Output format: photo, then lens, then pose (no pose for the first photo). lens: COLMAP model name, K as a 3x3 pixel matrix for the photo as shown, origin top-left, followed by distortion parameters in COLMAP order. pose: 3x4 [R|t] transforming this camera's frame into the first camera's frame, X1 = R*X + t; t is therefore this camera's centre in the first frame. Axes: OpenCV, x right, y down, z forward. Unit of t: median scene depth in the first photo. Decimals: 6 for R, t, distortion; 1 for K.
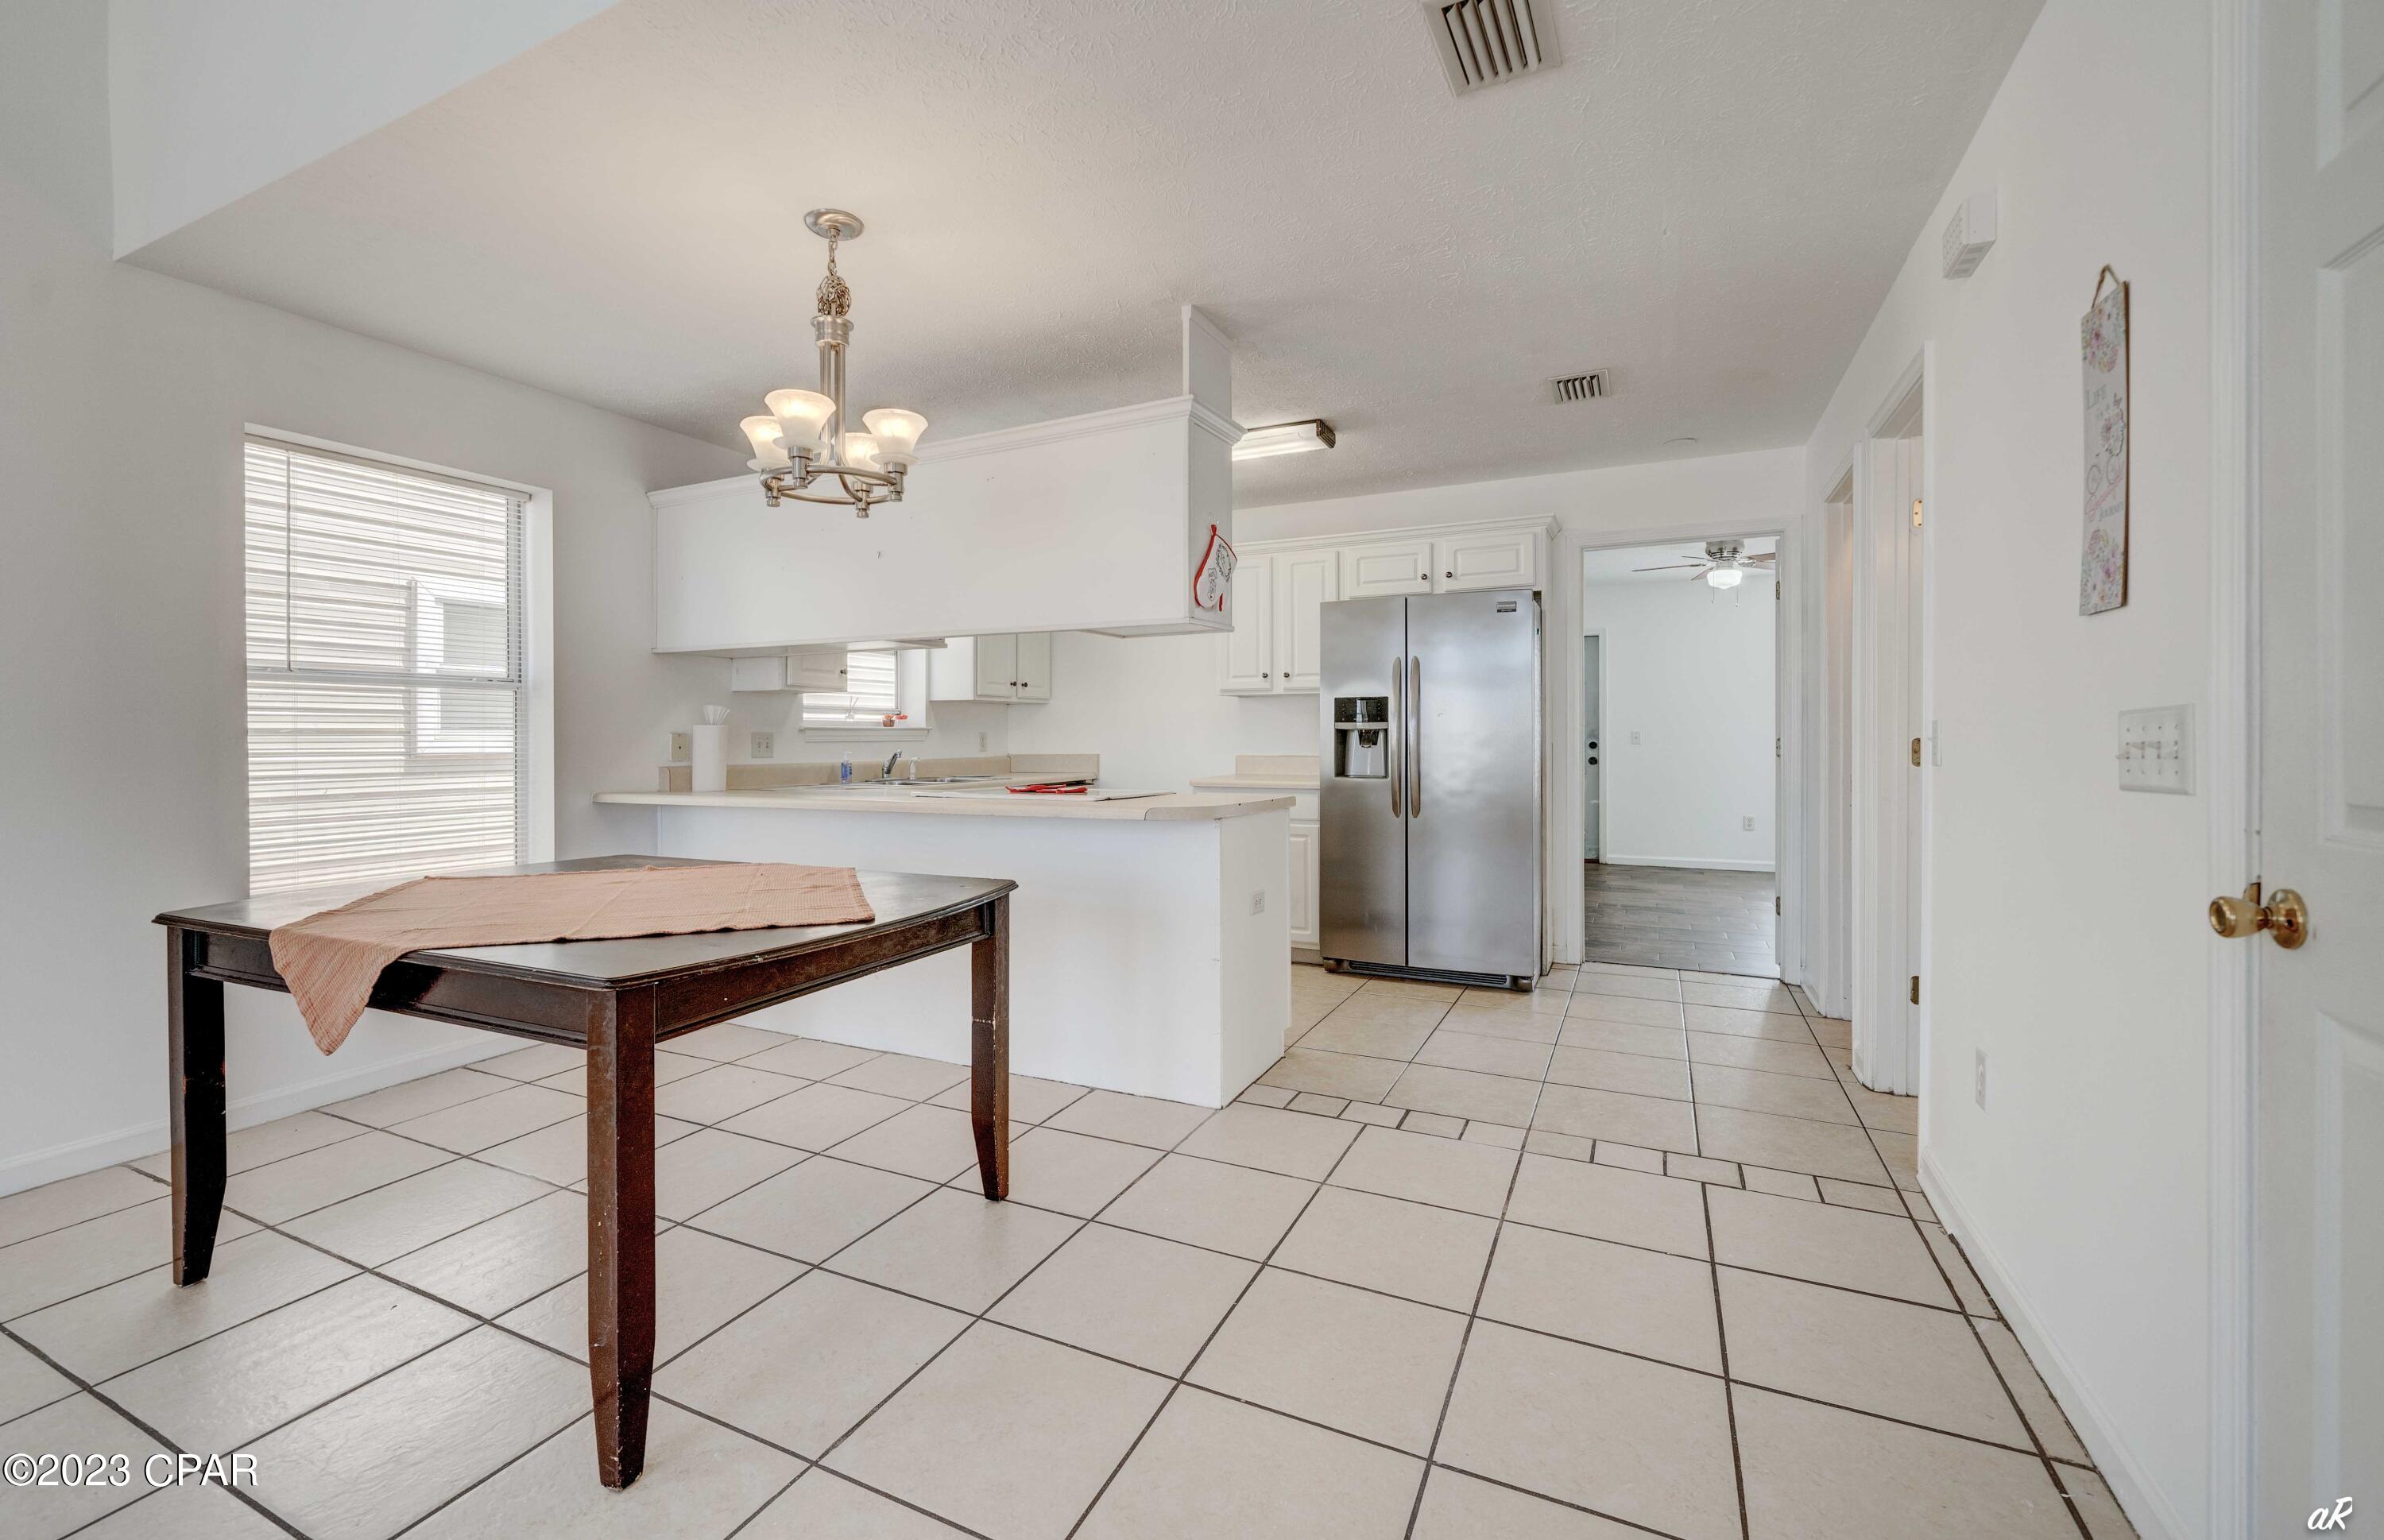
lens RADIAL K [[986.8, 0, 1101.8], [0, 986.8, 743.8], [0, 0, 1]] dist [0.009863, -0.000138]
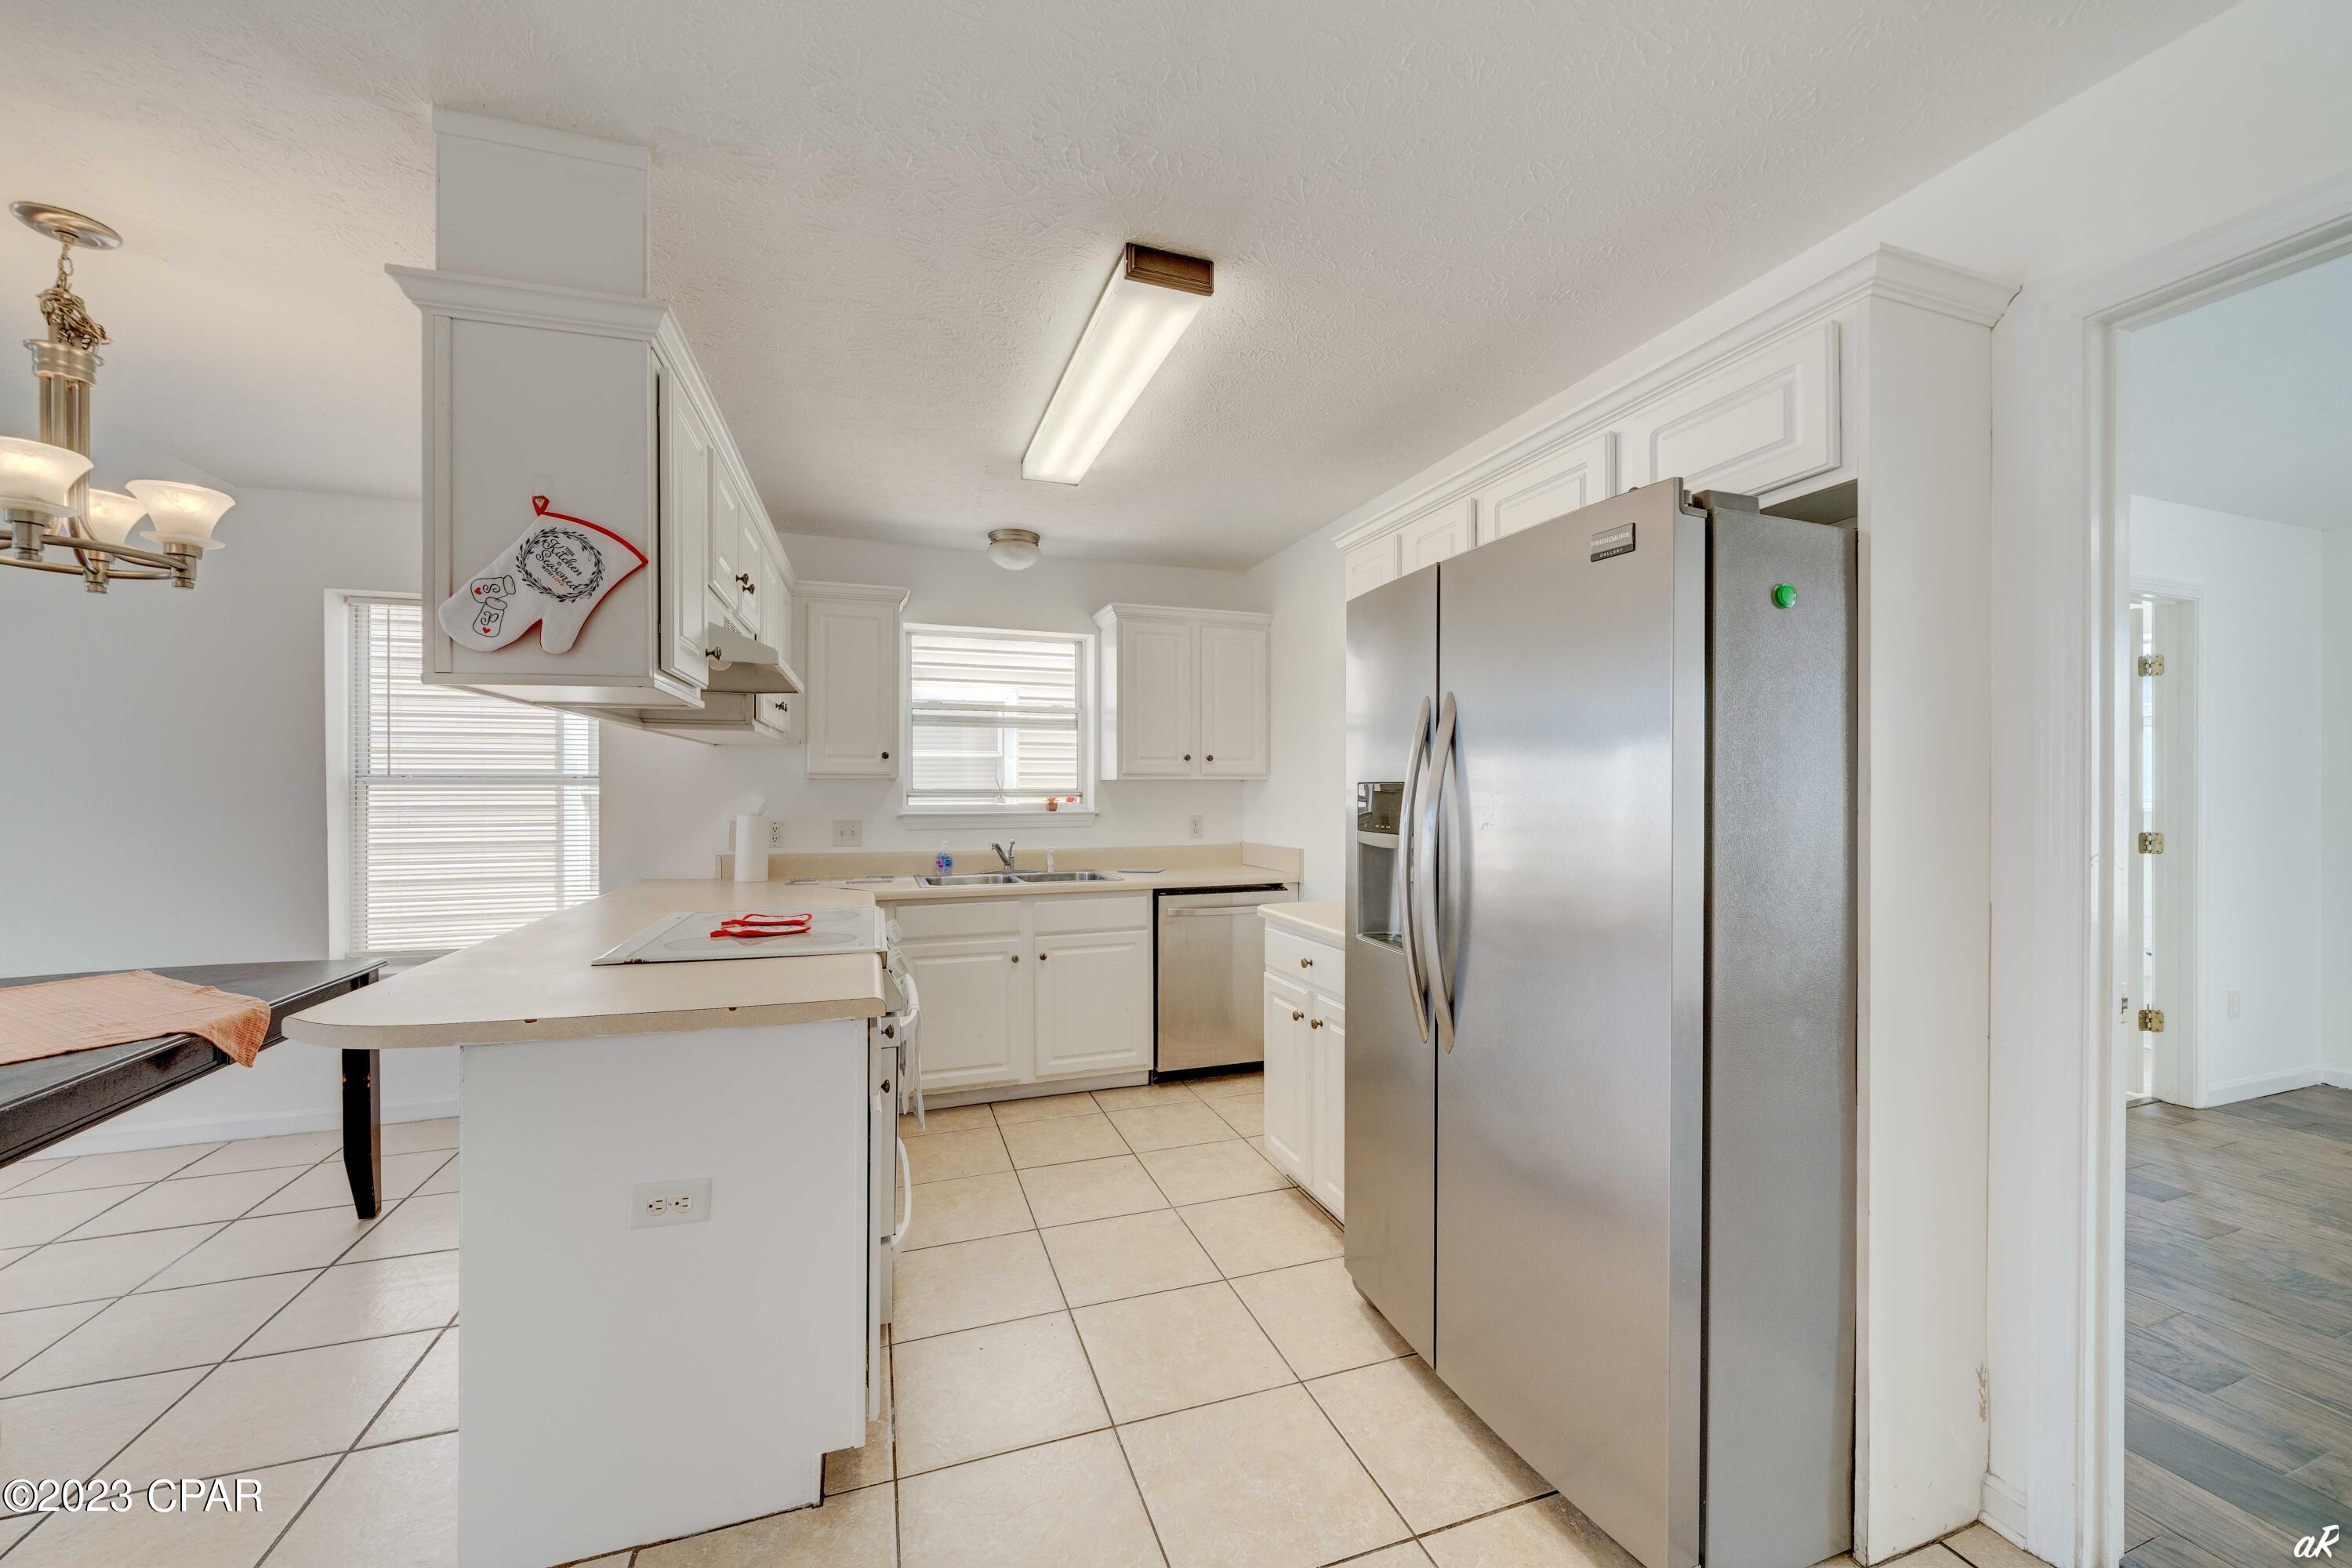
lens RADIAL K [[867.0, 0, 1167.9], [0, 867.0, 789.9], [0, 0, 1]] dist [0.009200, 0.000106]
pose [[0.720229, 0.002939, -0.693730, 0.469226], [-0.007097, 0.999970, -0.003132, -0.039703], [0.693700, 0.007180, 0.720228, 0.585437]]
